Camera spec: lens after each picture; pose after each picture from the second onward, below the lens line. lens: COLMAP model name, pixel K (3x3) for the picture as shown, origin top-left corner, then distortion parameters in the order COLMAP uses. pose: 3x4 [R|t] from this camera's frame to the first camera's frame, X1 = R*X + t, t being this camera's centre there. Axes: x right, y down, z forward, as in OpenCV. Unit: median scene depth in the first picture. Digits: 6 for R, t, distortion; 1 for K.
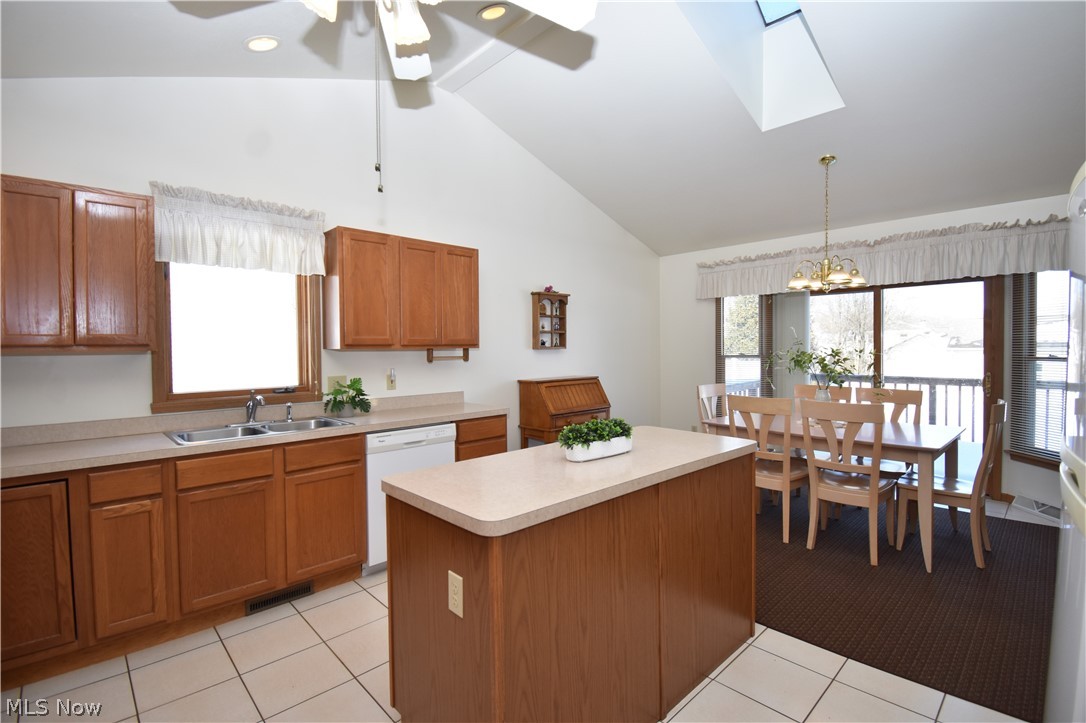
lens RADIAL K [[497.8, 0, 542.1], [0, 497.8, 347.9], [0, 0, 1]] dist [0.001488, 0.000298]
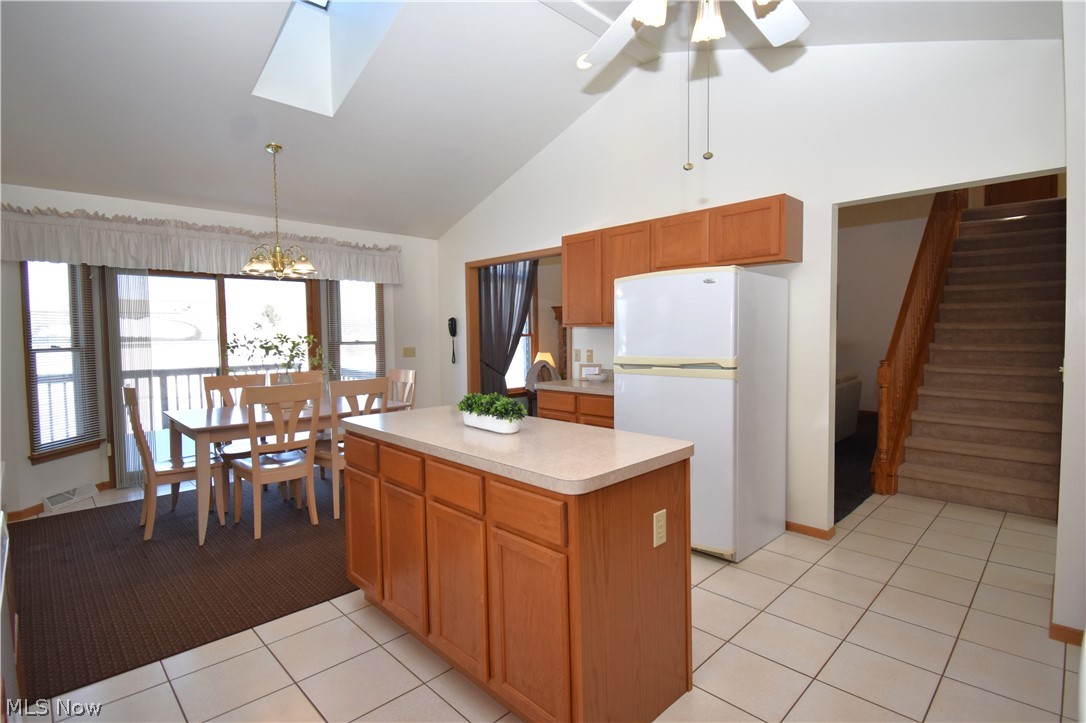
lens RADIAL K [[526.4, 0, 543.0], [0, 526.4, 361.5], [0, 0, 1]] dist [-0.000685, -0.000004]
pose [[-0.013839, -0.050371, 0.998635, -0.414949], [0.015478, 0.998600, 0.050584, 0.007588], [-0.999784, 0.016157, -0.013040, 0.378889]]
